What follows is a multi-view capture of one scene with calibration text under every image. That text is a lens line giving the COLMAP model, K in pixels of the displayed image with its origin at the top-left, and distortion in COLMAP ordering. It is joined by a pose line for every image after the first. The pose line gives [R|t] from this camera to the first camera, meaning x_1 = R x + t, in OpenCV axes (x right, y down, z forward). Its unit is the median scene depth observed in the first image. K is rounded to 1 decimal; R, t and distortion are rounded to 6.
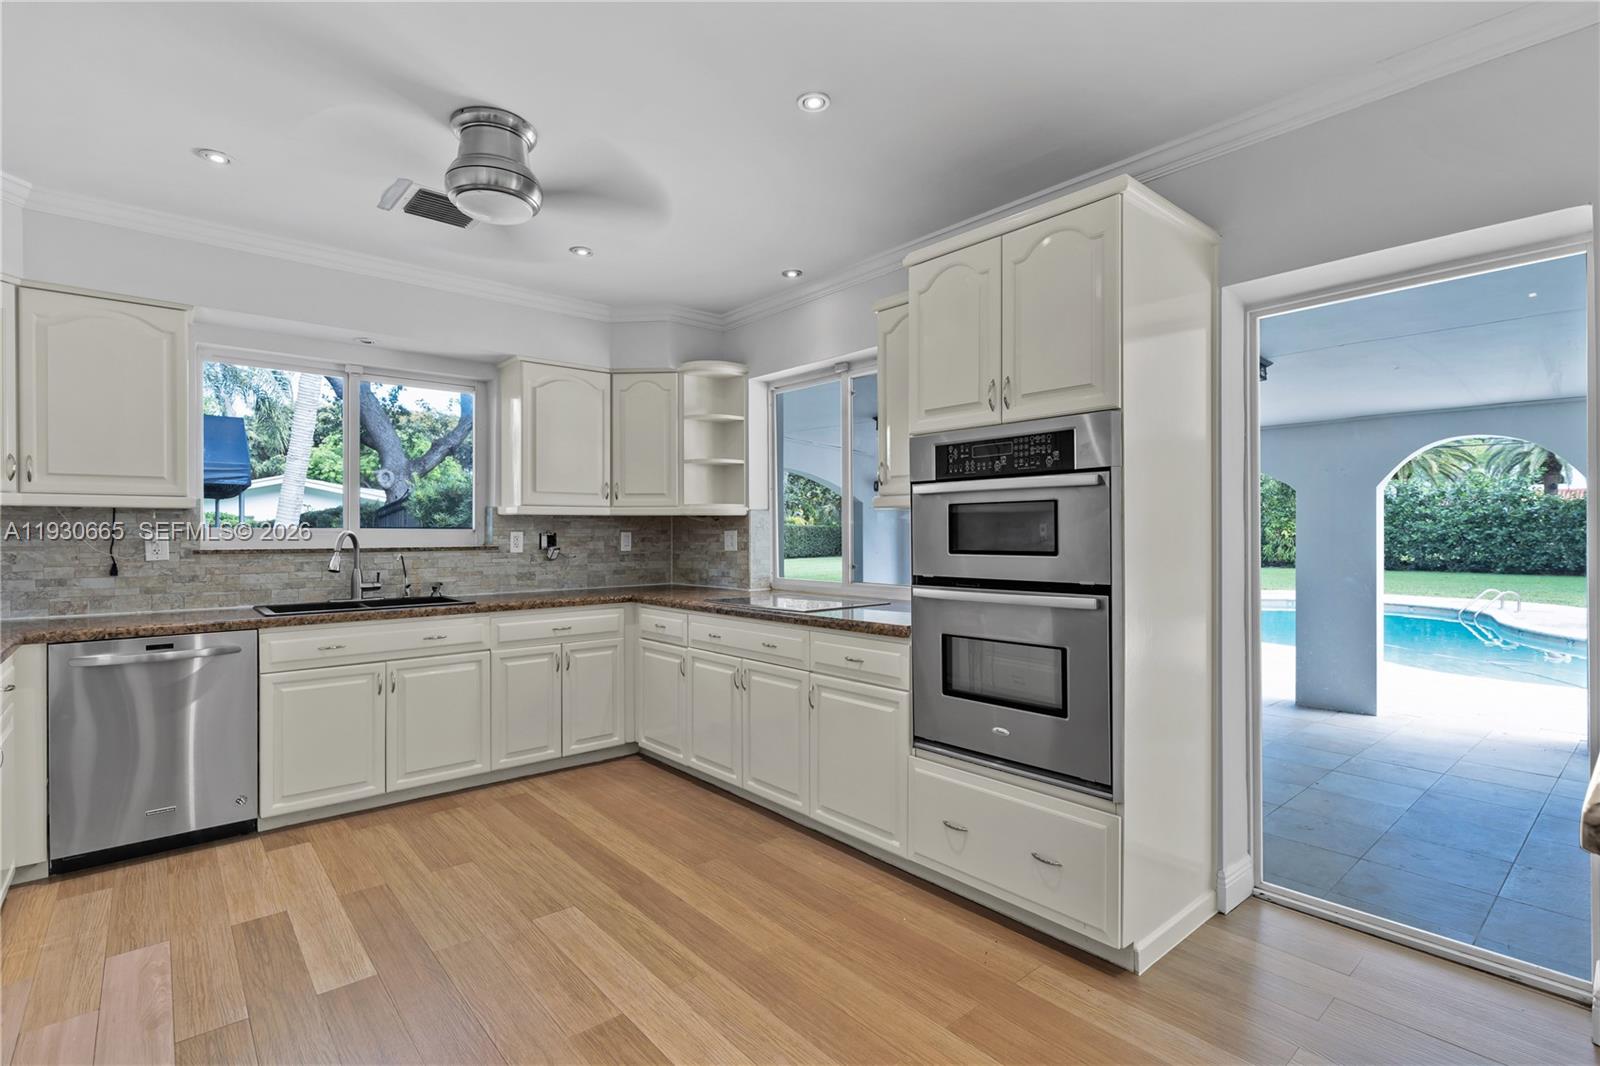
lens RADIAL K [[776.1, 0, 806.9], [0, 776.1, 528.2], [0, 0, 1]] dist [-0.001298, -0.000236]
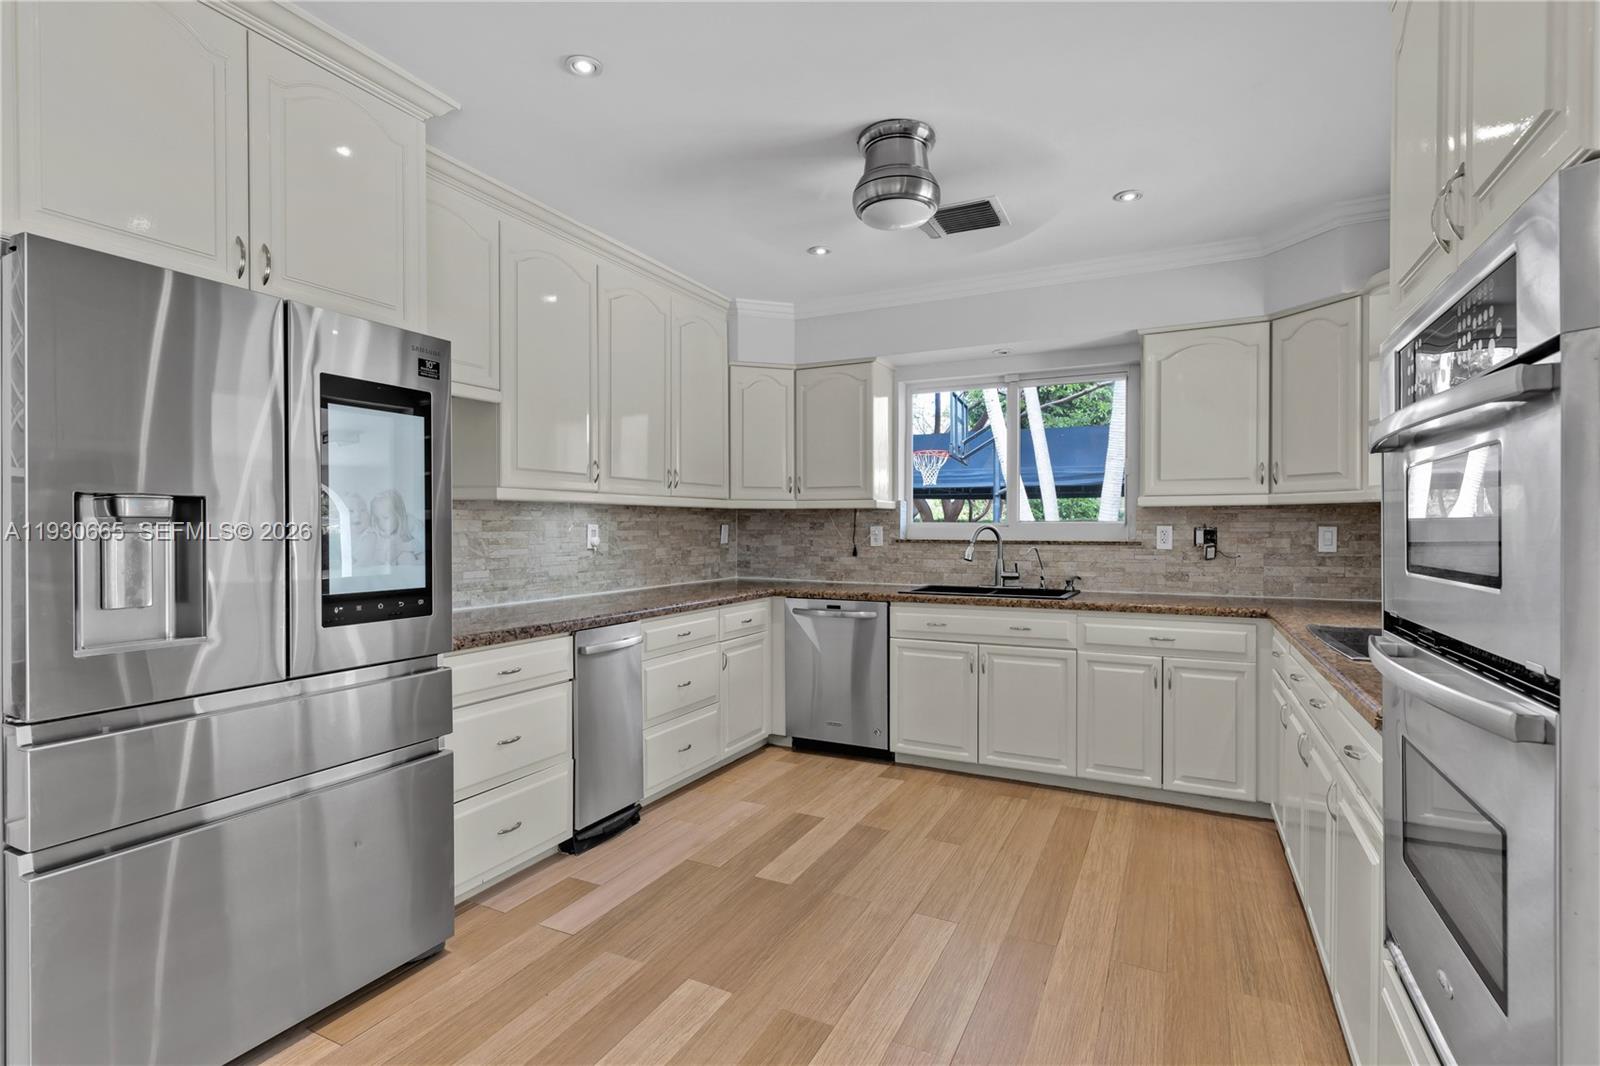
lens RADIAL K [[776.1, 0, 806.9], [0, 776.1, 528.2], [0, 0, 1]] dist [-0.001298, -0.000236]
pose [[0.360593, 0.003825, -0.932715, 0.372612], [0.002810, 0.999983, 0.005187, 0.001920], [0.932719, -0.004491, 0.360576, 0.360732]]
